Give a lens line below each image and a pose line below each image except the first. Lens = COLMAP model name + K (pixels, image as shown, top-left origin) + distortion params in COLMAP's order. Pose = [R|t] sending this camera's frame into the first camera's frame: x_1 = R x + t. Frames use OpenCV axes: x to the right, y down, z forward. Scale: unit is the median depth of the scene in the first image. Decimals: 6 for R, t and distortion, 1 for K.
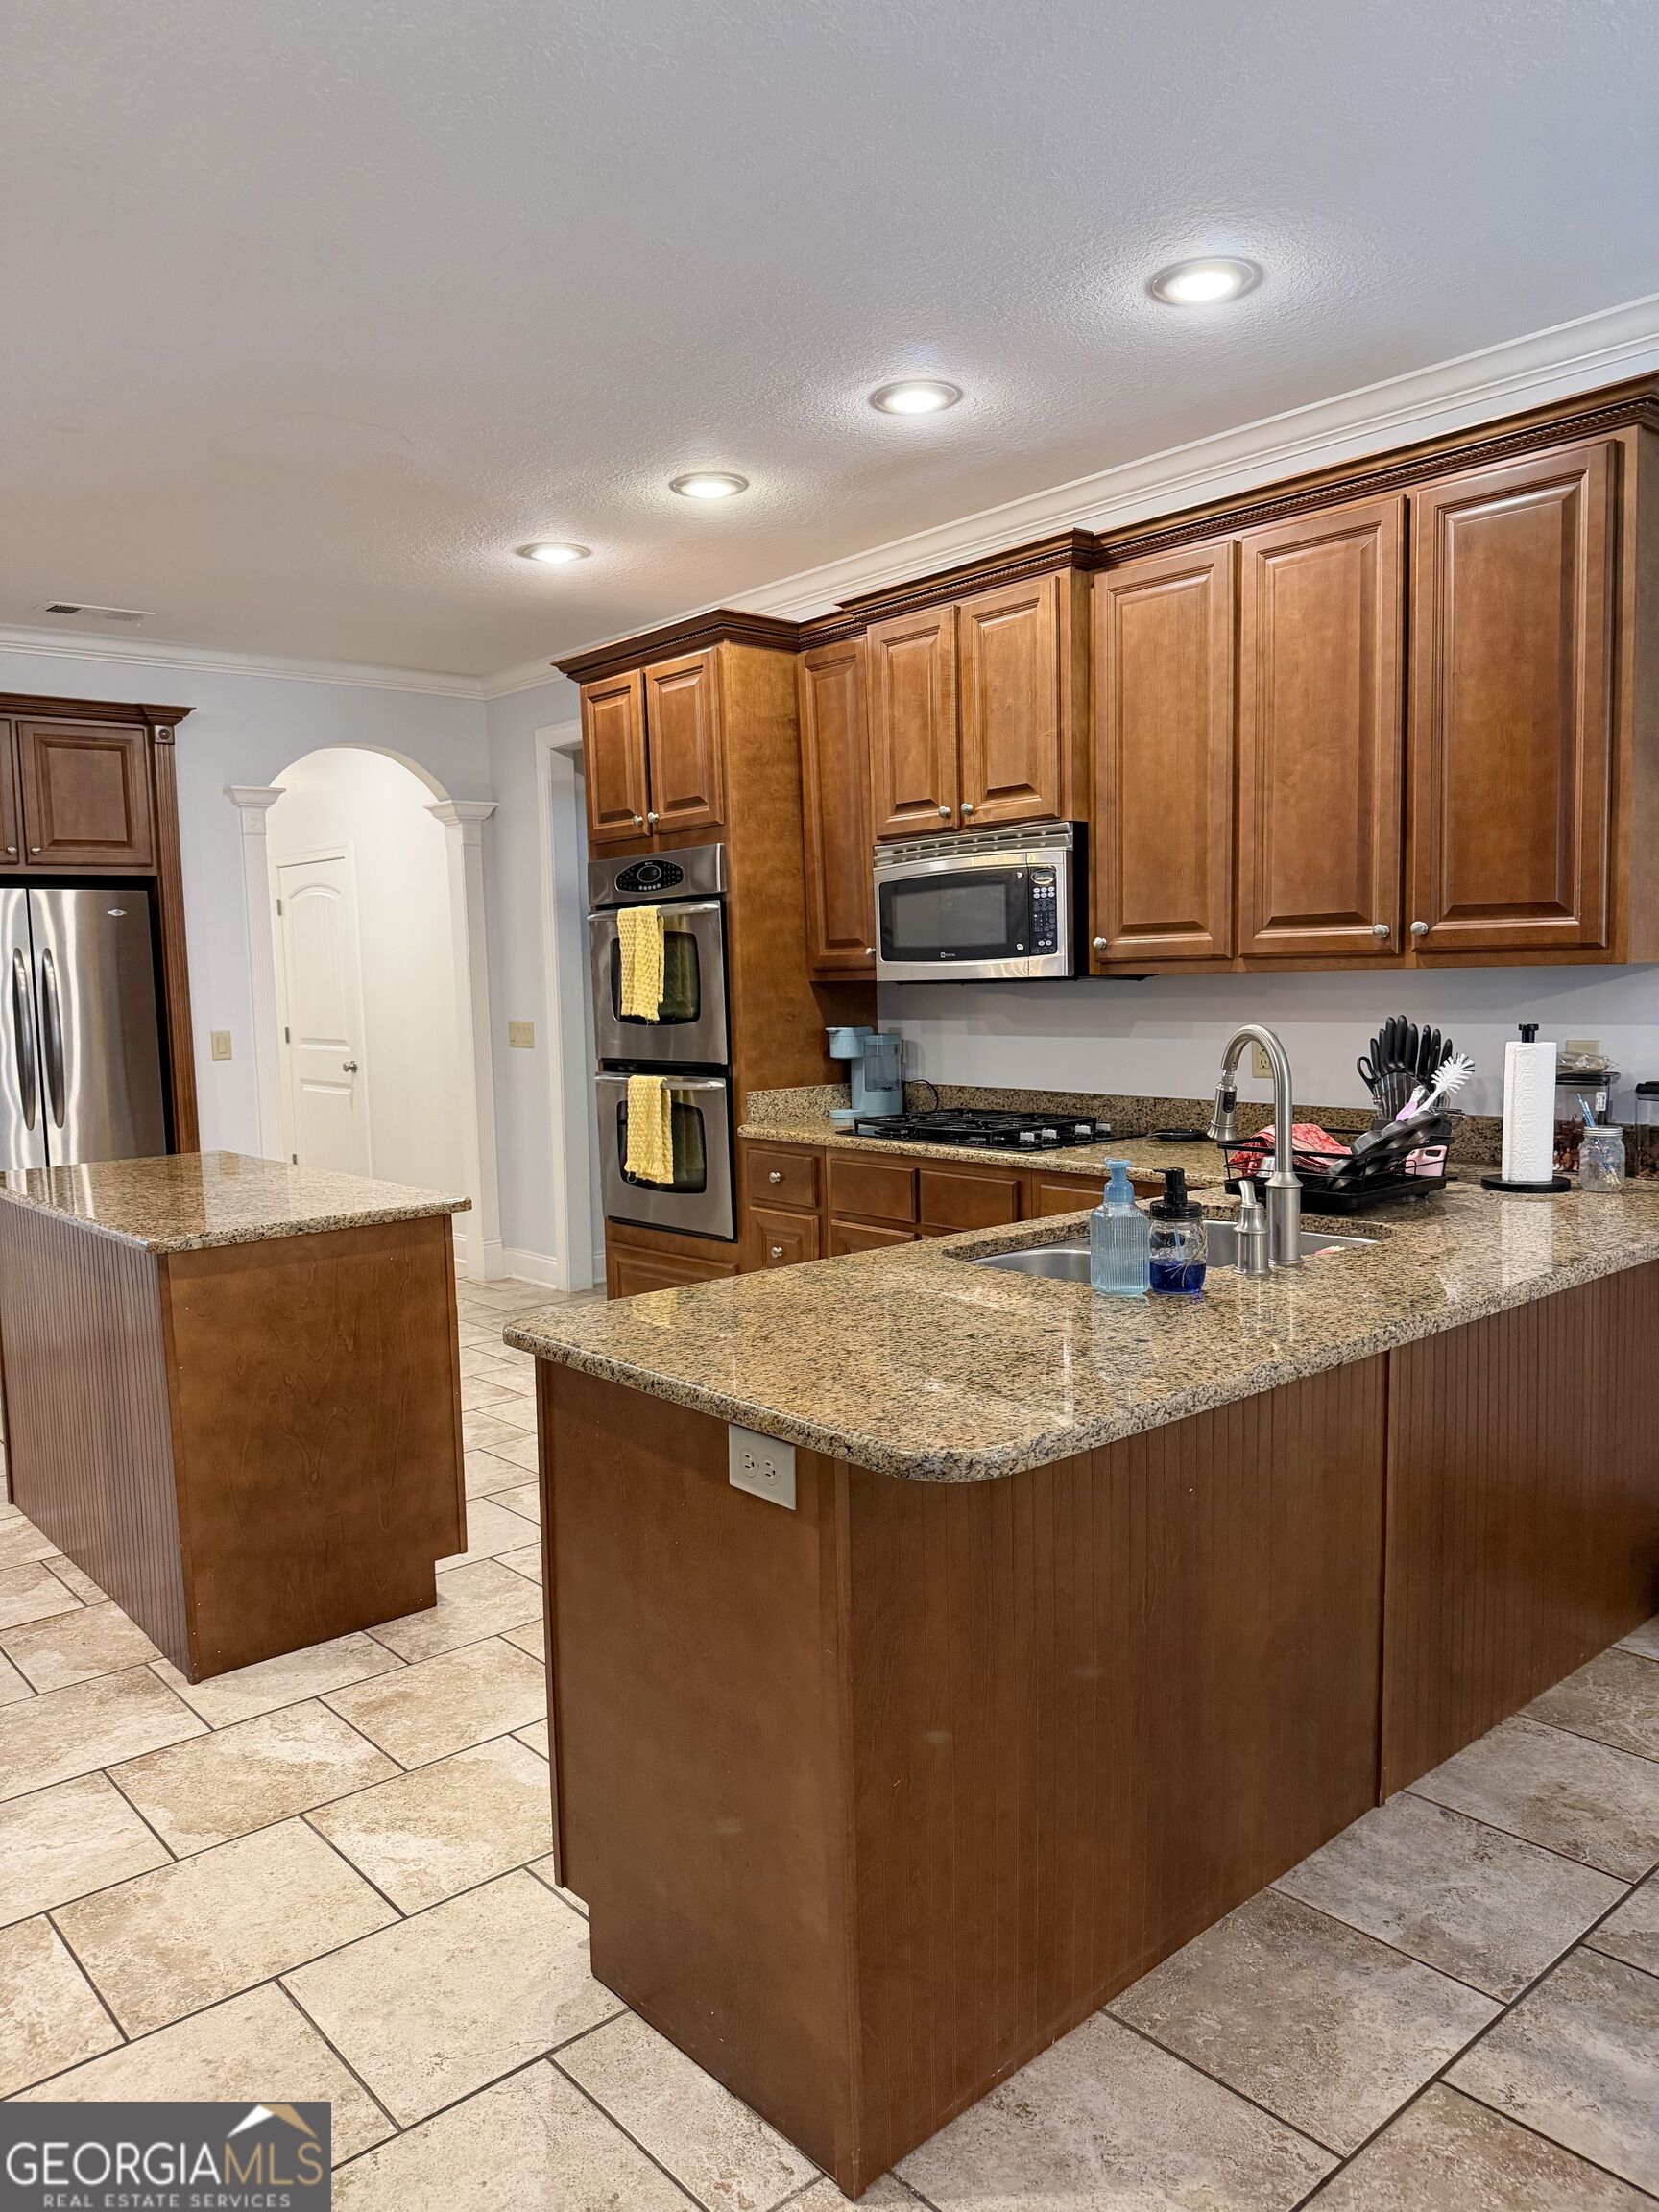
lens RADIAL K [[1586.7, 0, 829.5], [0, 1586.7, 1106.0], [0, 0, 1]] dist [0.035192, -0.078473]
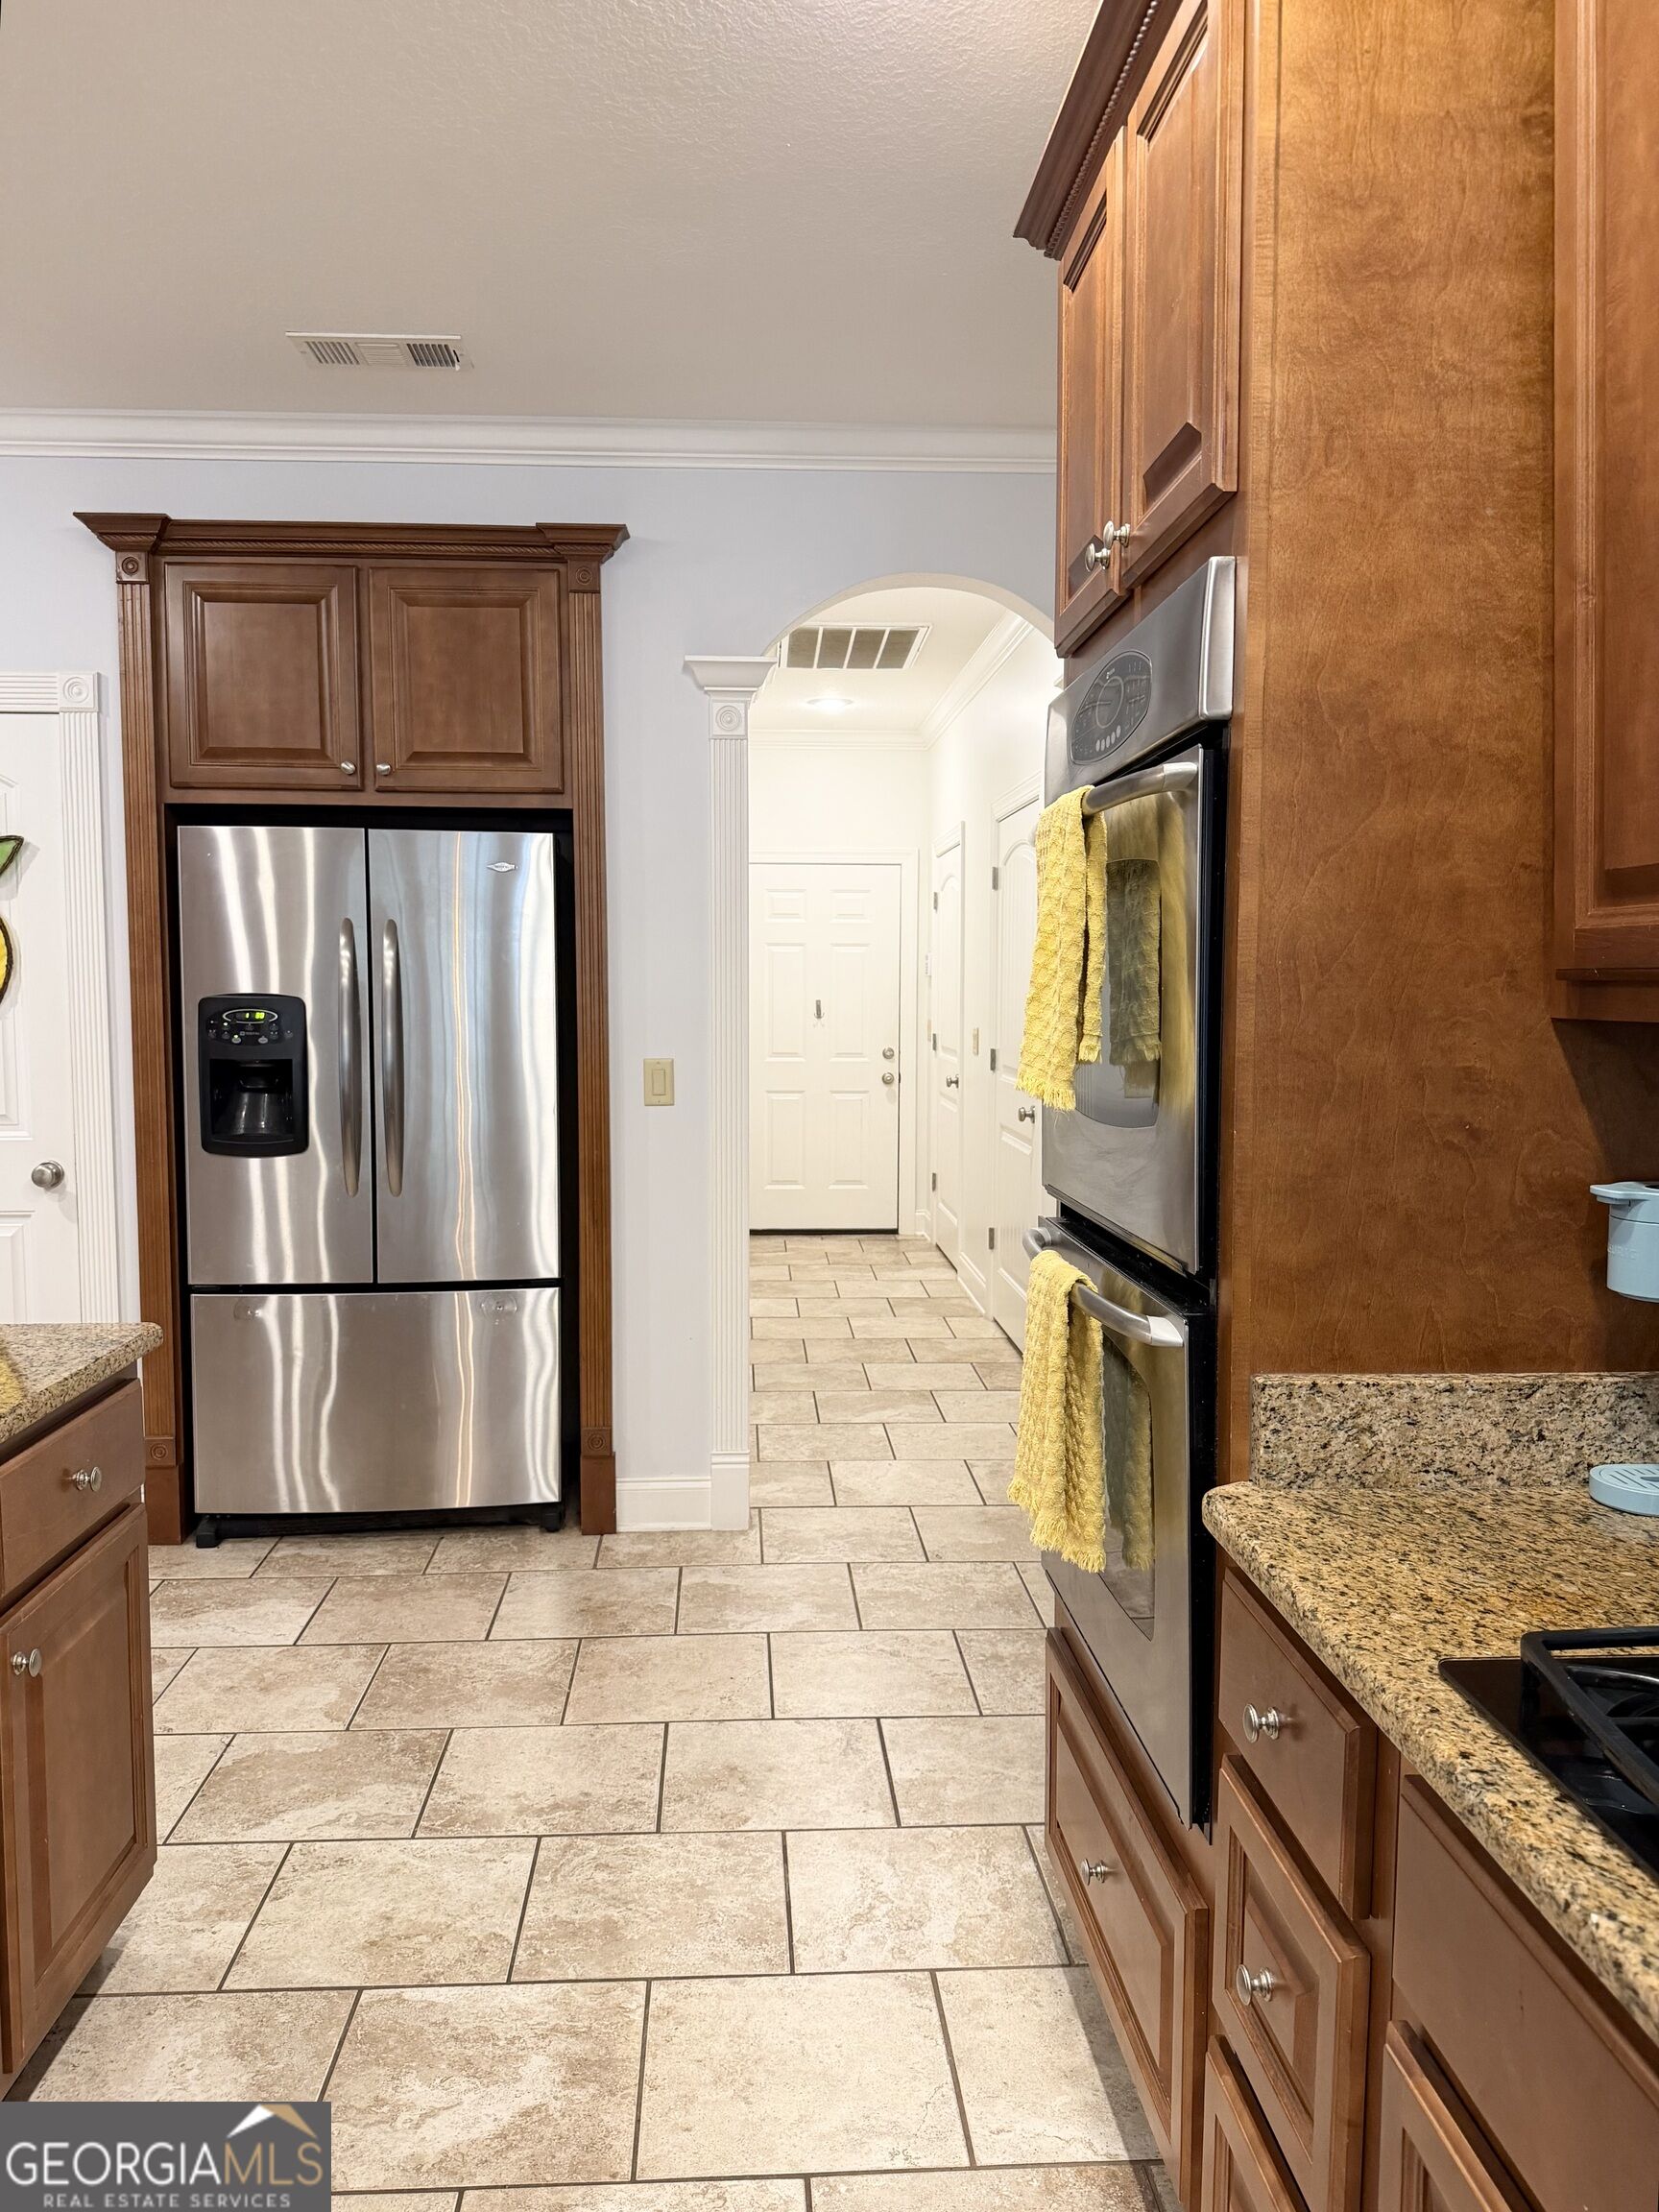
lens RADIAL K [[1586.7, 0, 829.5], [0, 1586.7, 1106.0], [0, 0, 1]] dist [0.035192, -0.078473]
pose [[0.783062, 0.075110, -0.617392, 0.067460], [-0.078727, 0.996667, 0.021398, -0.059263], [0.616941, 0.031849, 0.786364, 0.699637]]
